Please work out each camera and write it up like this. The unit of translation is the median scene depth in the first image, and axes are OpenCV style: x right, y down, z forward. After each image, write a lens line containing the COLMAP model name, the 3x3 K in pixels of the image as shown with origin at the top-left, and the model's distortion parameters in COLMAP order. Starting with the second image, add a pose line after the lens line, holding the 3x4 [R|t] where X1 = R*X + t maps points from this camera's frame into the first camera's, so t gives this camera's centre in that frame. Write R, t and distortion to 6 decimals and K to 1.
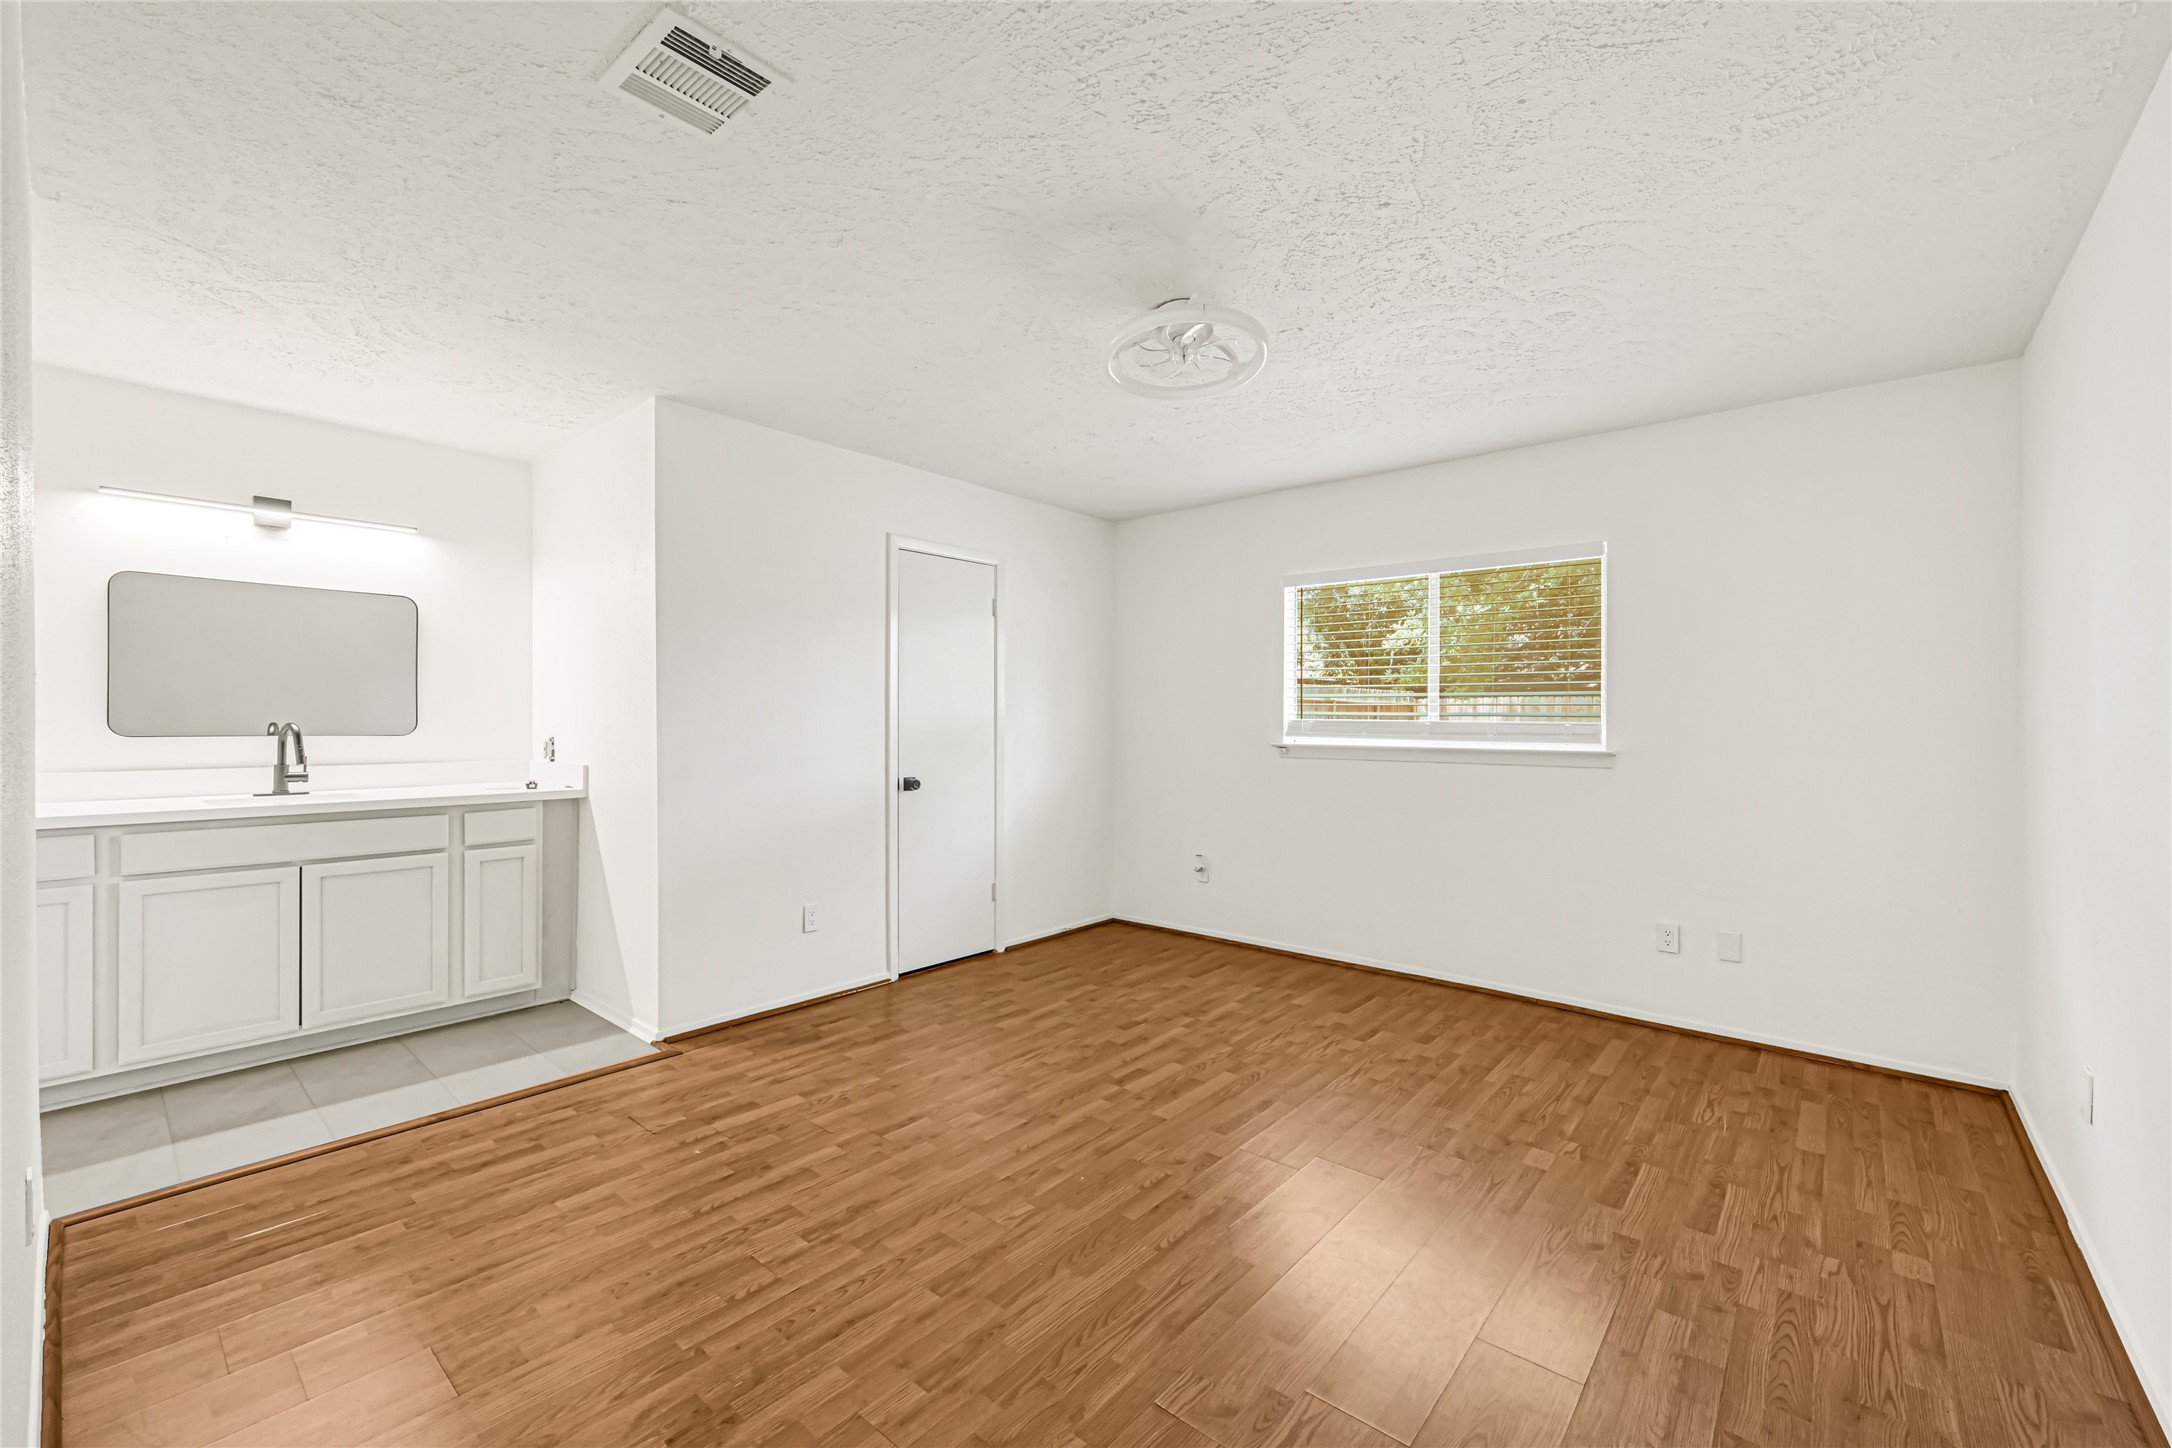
lens RADIAL K [[887.1, 0, 1088.8], [0, 887.1, 721.9], [0, 0, 1]] dist [0.010583, -0.000157]
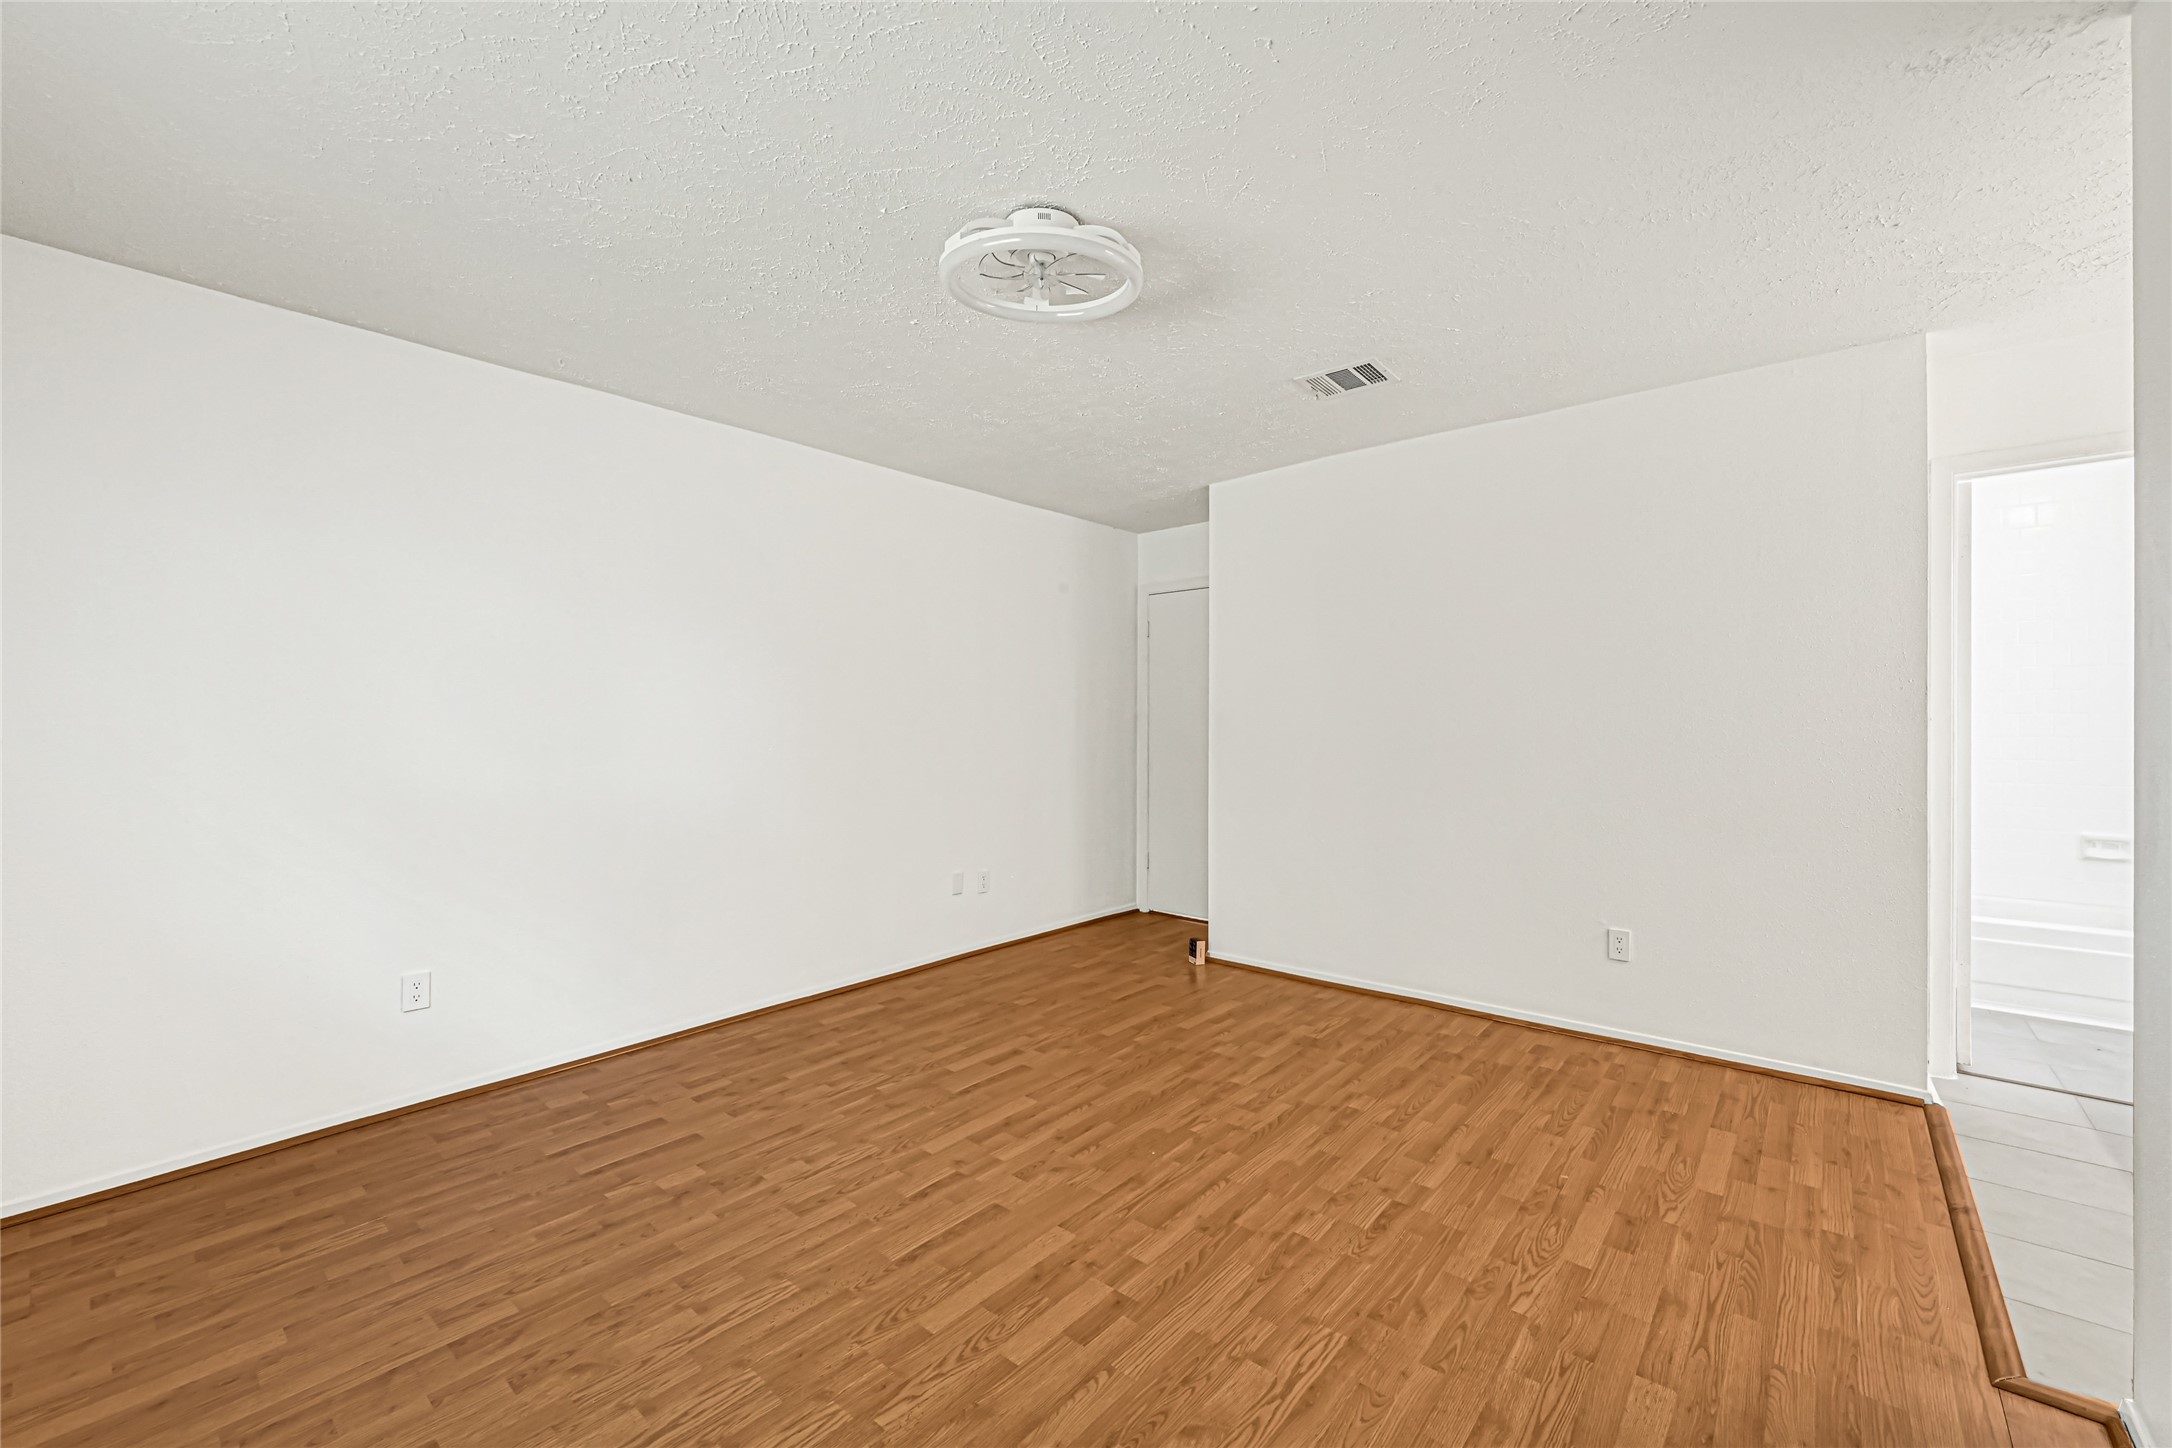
lens RADIAL K [[887.1, 0, 1073.4], [0, 887.1, 711.7], [0, 0, 1]] dist [0.010583, -0.000157]
pose [[-0.999906, -0.000851, 0.013715, 0.067581], [-0.000996, 0.999944, -0.010528, -0.000582], [-0.013705, -0.010541, -0.999851, 1.891960]]
